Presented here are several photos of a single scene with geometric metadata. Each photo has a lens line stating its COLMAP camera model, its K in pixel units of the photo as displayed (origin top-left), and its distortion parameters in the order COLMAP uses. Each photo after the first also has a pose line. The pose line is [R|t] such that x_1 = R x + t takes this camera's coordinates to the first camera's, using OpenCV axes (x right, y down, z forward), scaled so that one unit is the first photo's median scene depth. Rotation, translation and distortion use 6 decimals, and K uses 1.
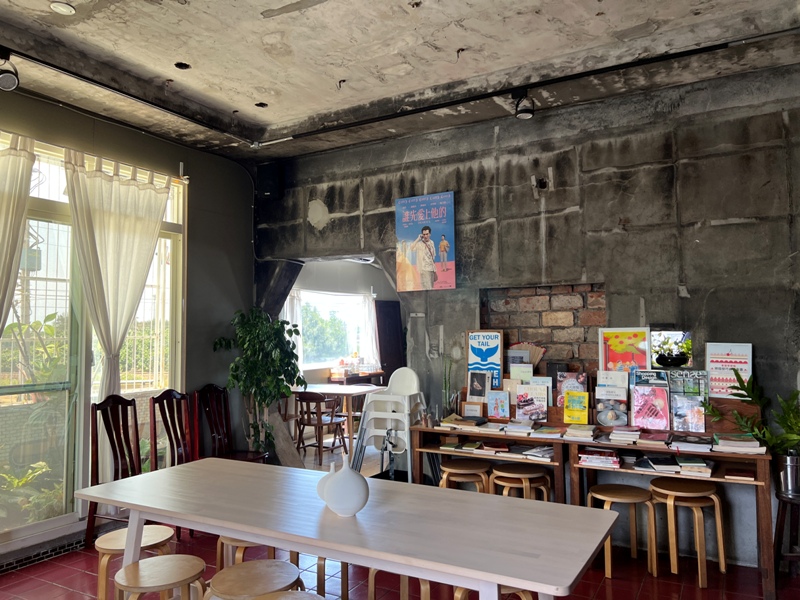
lens RADIAL K [[613.3, 0, 400.3], [0, 613.3, 297.3], [0, 0, 1]] dist [0.056225, -0.067844]
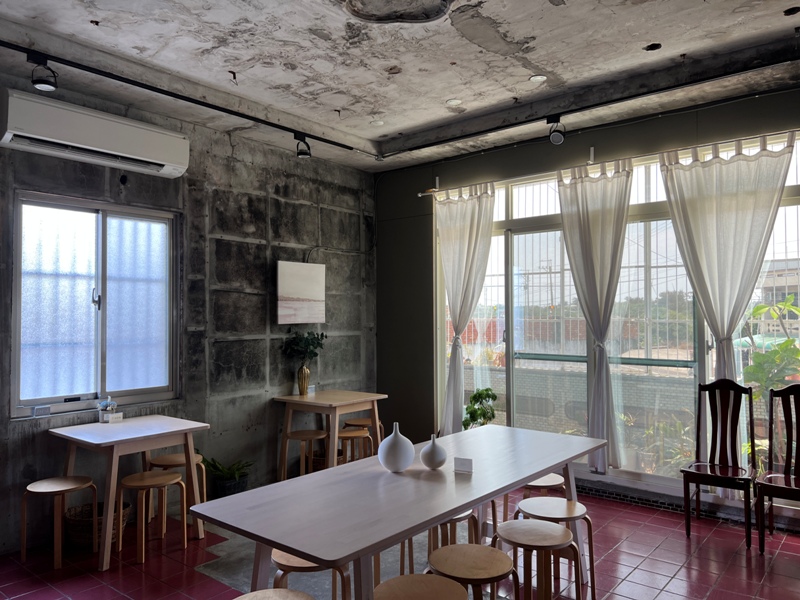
lens RADIAL K [[613.3, 0, 400.8], [0, 613.3, 304.0], [0, 0, 1]] dist [0.056225, -0.067844]
pose [[-0.195035, -0.004285, -0.980787, 0.660725], [0.067535, 0.997558, -0.017788, 0.021021], [0.978468, -0.069707, -0.194270, 0.744195]]
